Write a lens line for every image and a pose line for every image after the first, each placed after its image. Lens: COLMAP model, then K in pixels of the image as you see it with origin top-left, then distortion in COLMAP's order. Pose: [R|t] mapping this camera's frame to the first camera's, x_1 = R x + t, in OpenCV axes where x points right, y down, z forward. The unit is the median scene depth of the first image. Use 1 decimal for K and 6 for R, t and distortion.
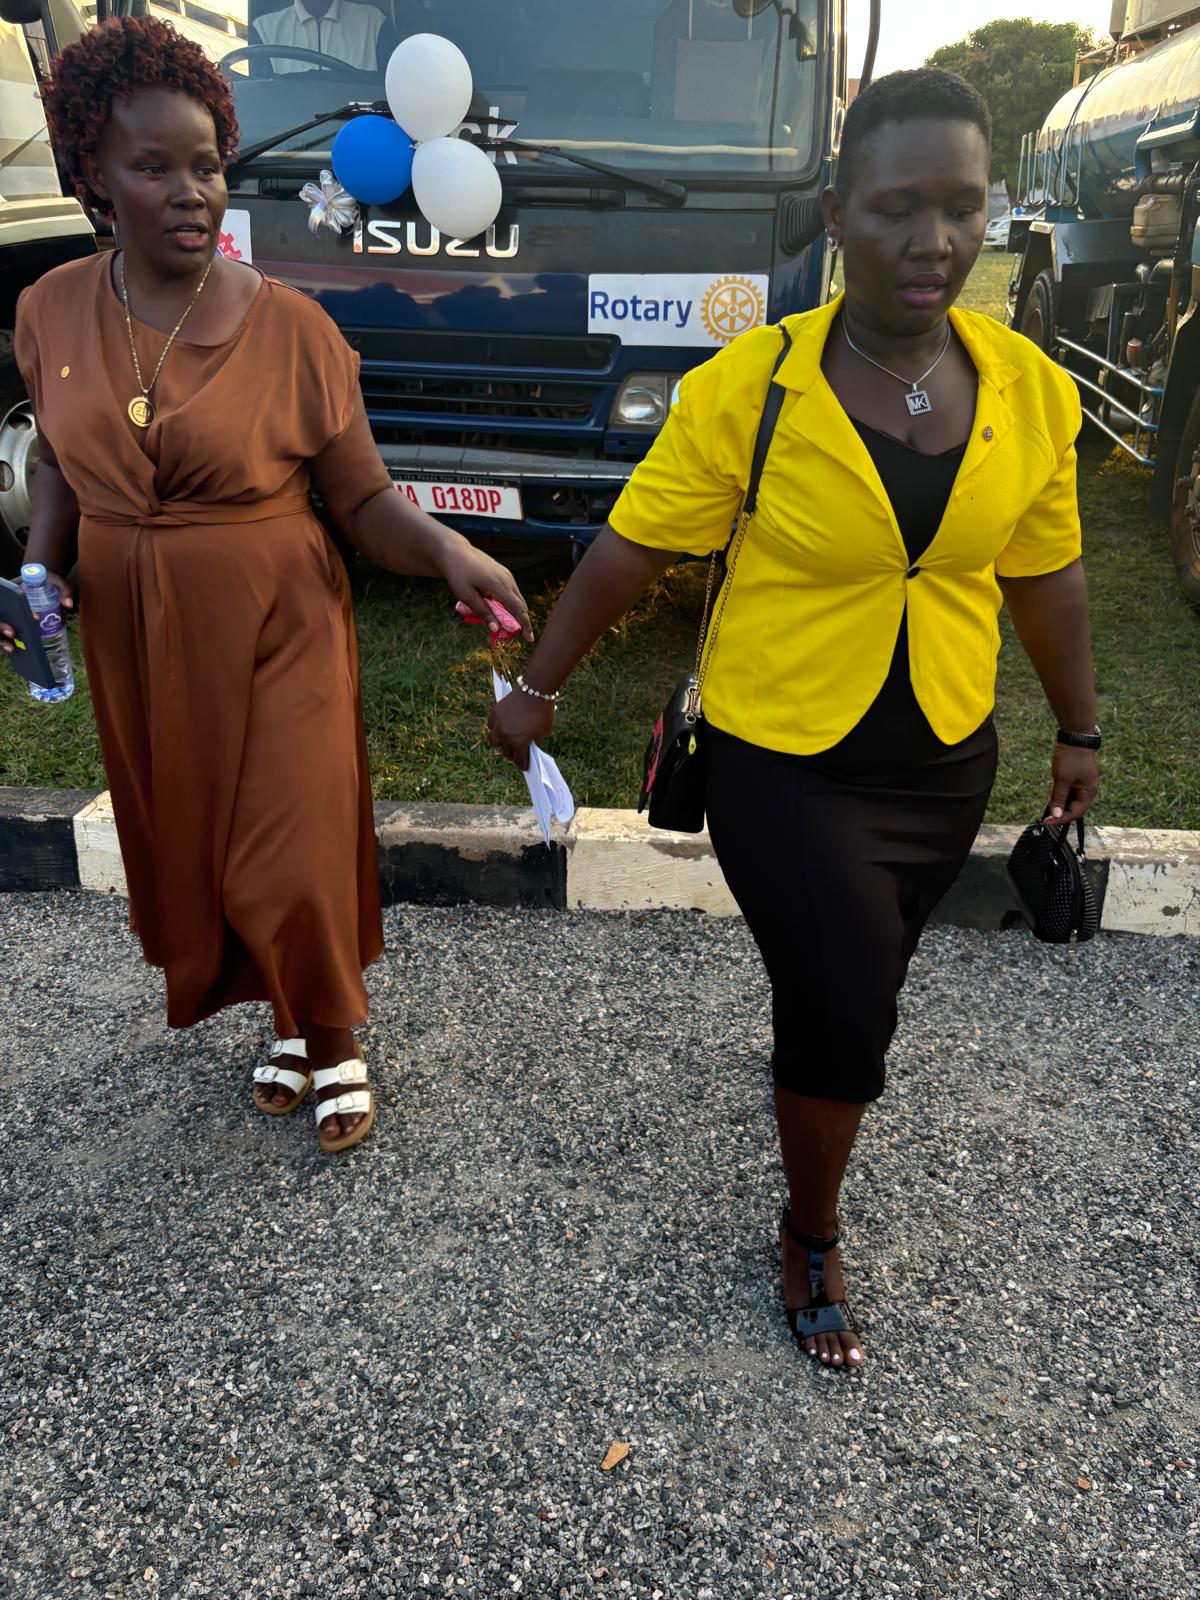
lens RADIAL K [[1216.2, 0, 612.1], [0, 1216.2, 793.5], [0, 0, 1]] dist [0.033116, -0.032477]
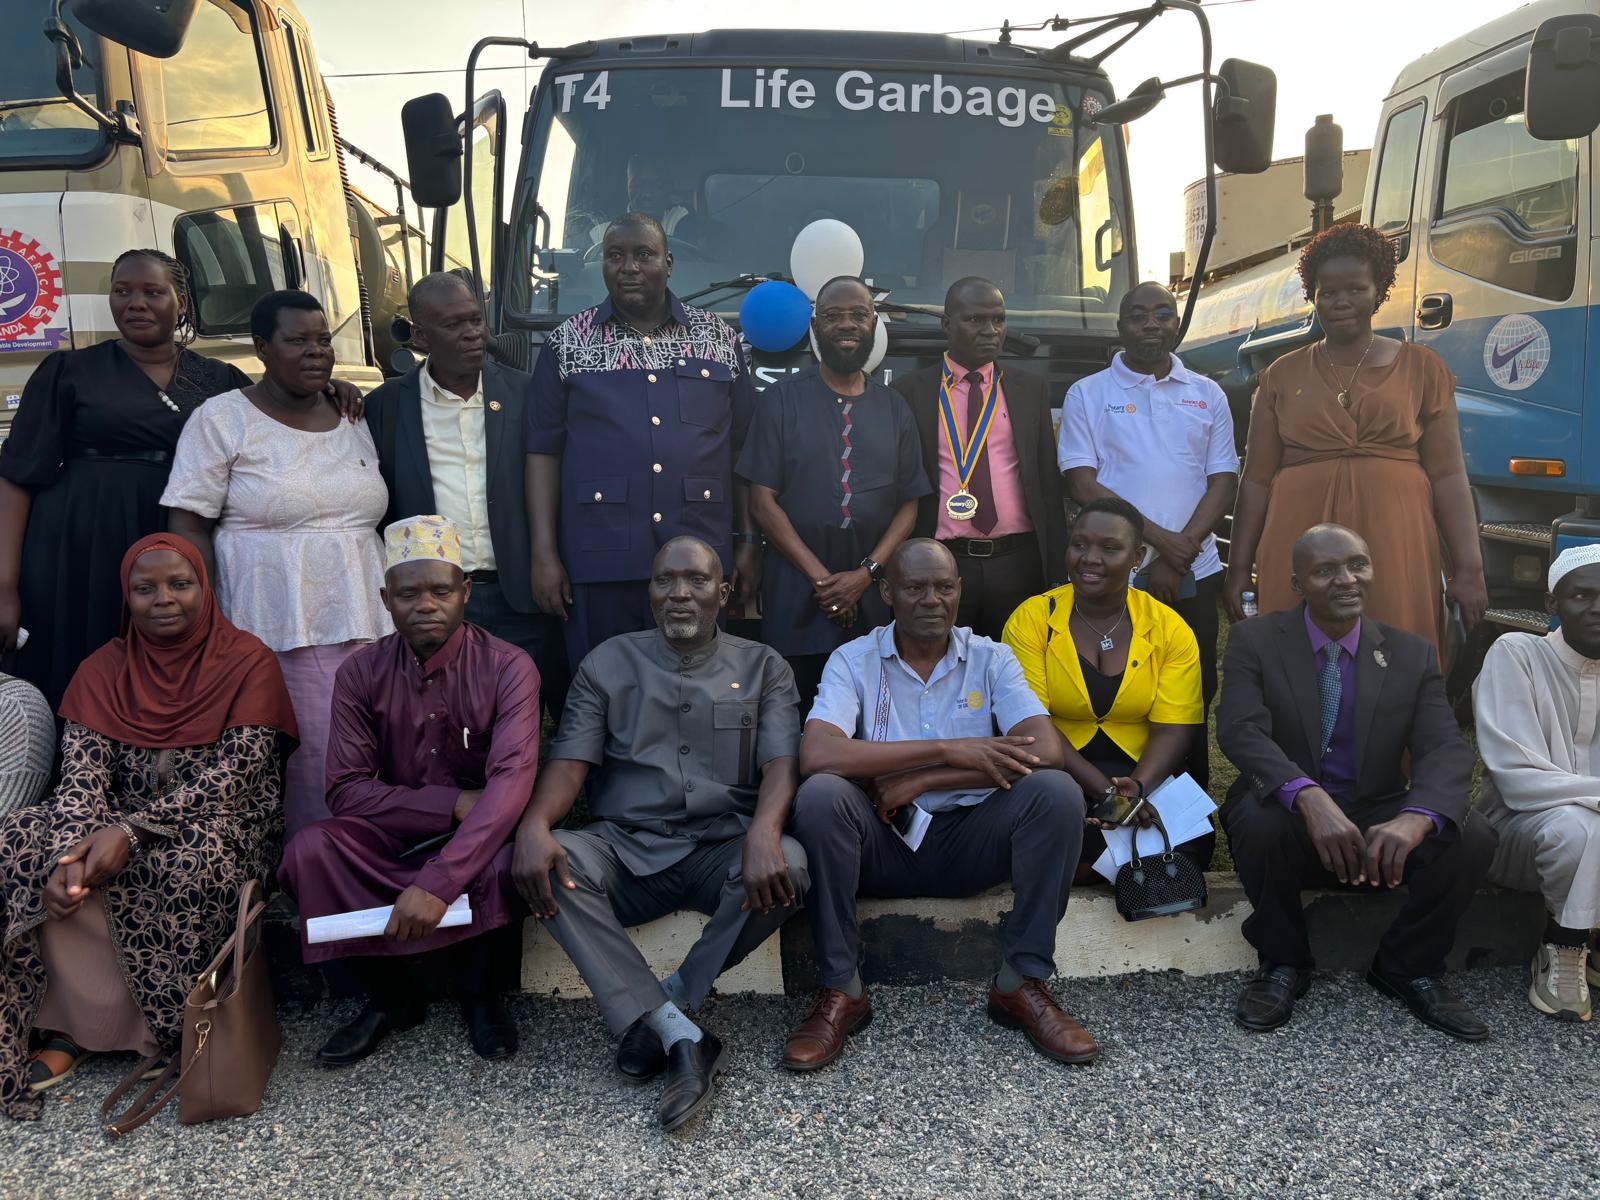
lens RADIAL K [[1216.2, 0, 794.0], [0, 1216.2, 602.5], [0, 0, 1]] dist [0.033116, -0.032477]
pose [[0.990718, -0.018623, 0.134649, -0.362266], [0.059599, 0.949792, -0.307154, 0.097738], [-0.122169, 0.312328, 0.942086, 0.014293]]
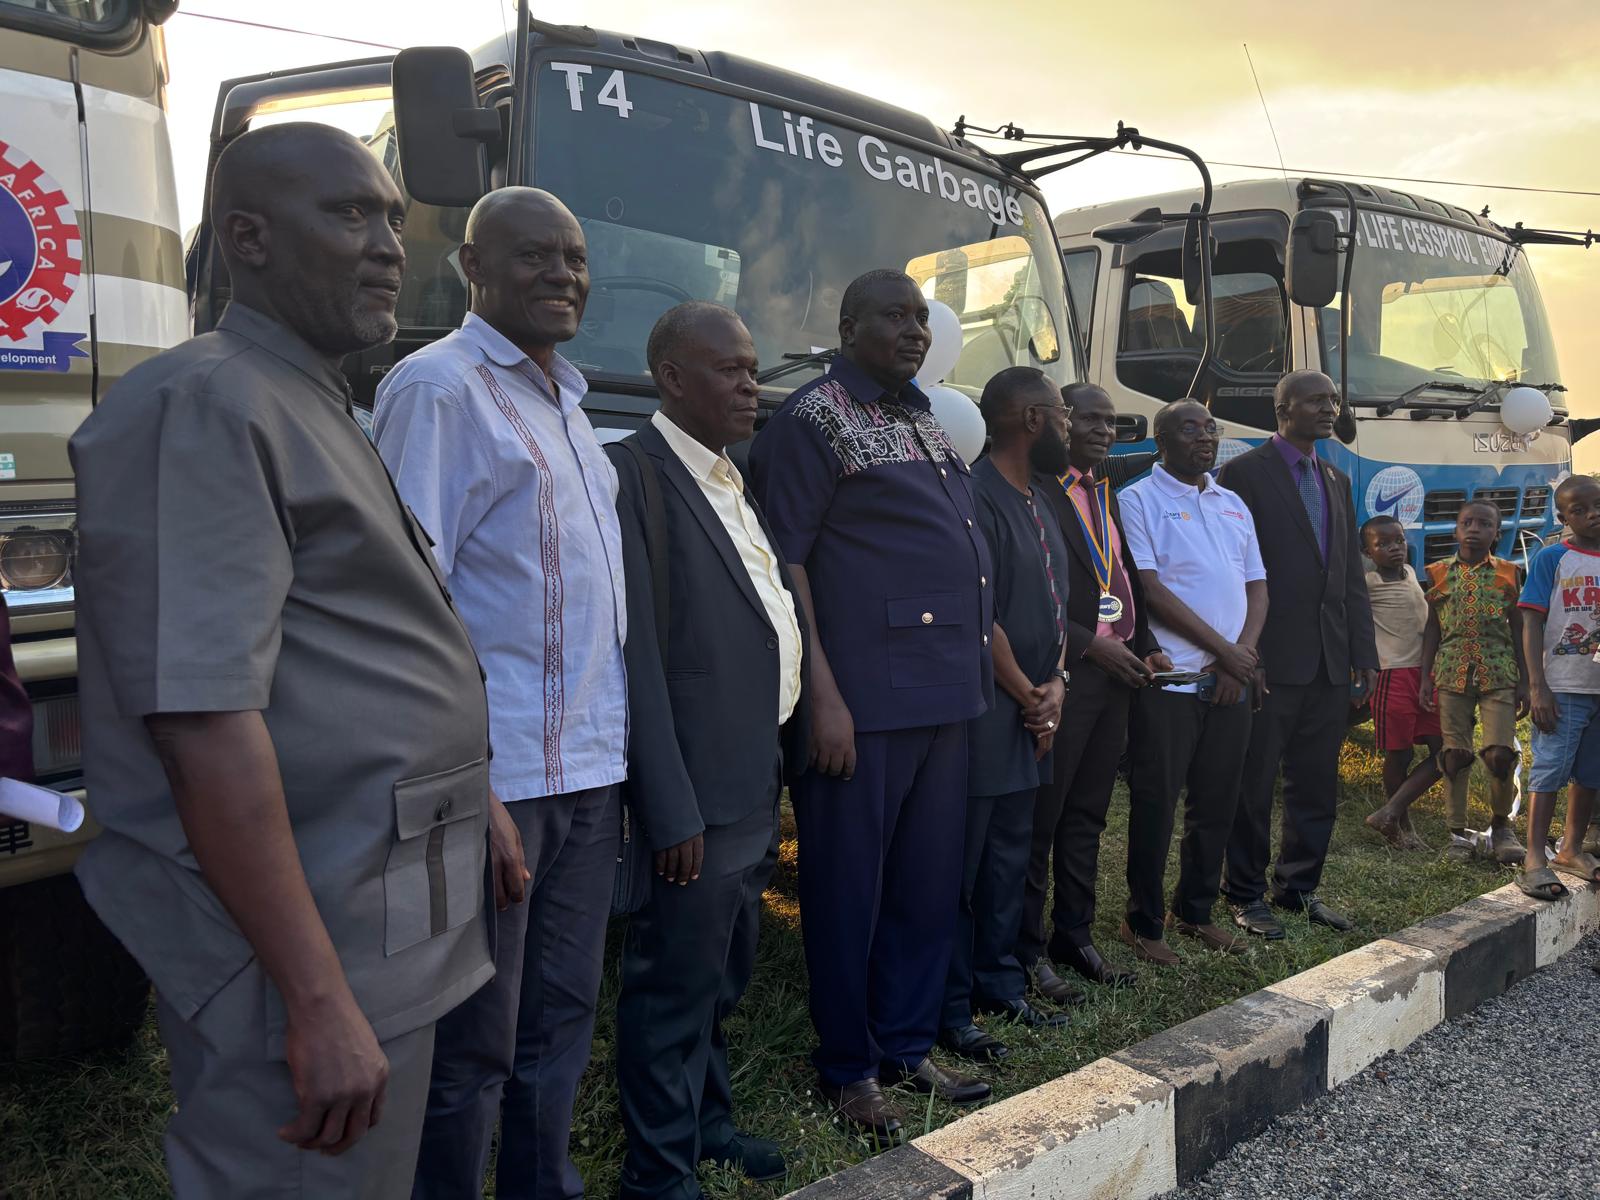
lens RADIAL K [[1216.2, 0, 765.0], [0, 1216.2, 599.4], [0, 0, 1]] dist [0.033116, -0.032477]
pose [[0.714136, -0.030493, 0.699343, -1.029021], [0.275756, 0.930521, -0.241016, -0.158812], [-0.643404, 0.364966, 0.672927, 0.486843]]
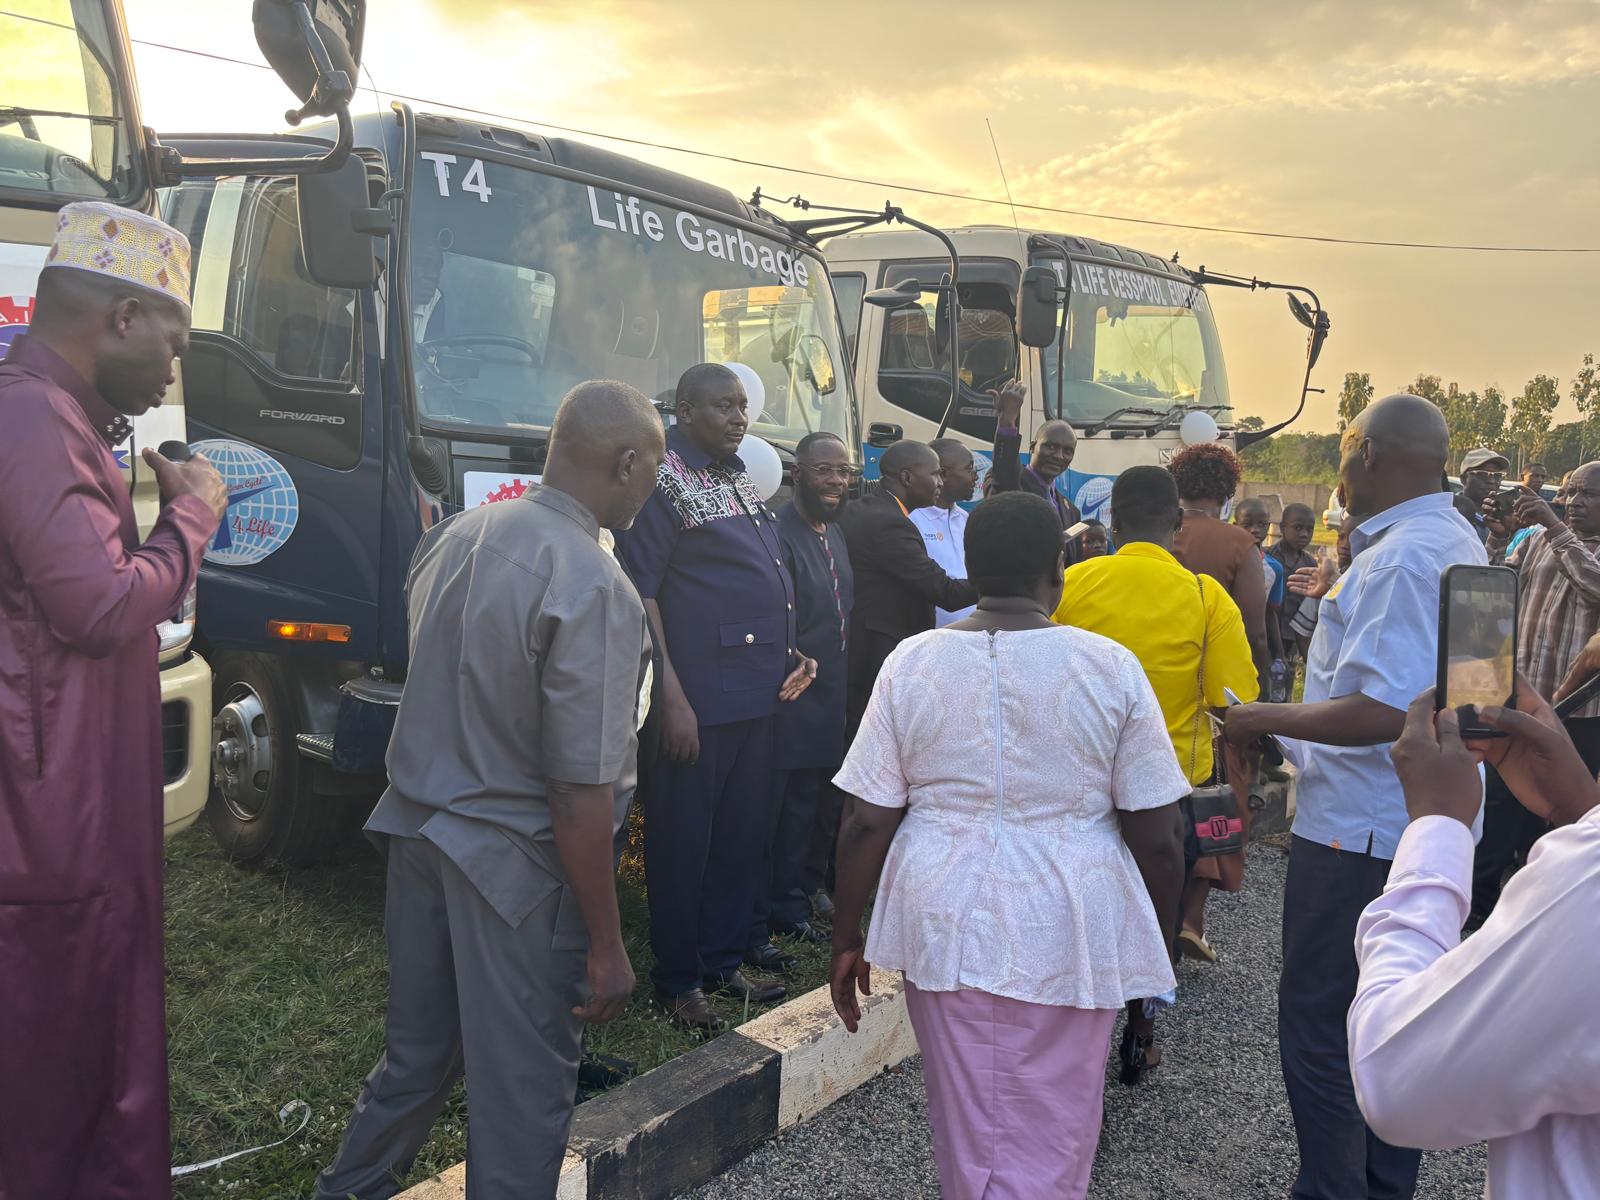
lens RADIAL K [[1216.2, 0, 750.1], [0, 1216.2, 609.0], [0, 0, 1]] dist [0.033116, -0.032477]
pose [[0.573515, -0.071882, 0.816036, -1.248120], [0.309130, 0.941486, -0.134326, -0.194023], [-0.758630, 0.329299, 0.562177, 0.360005]]
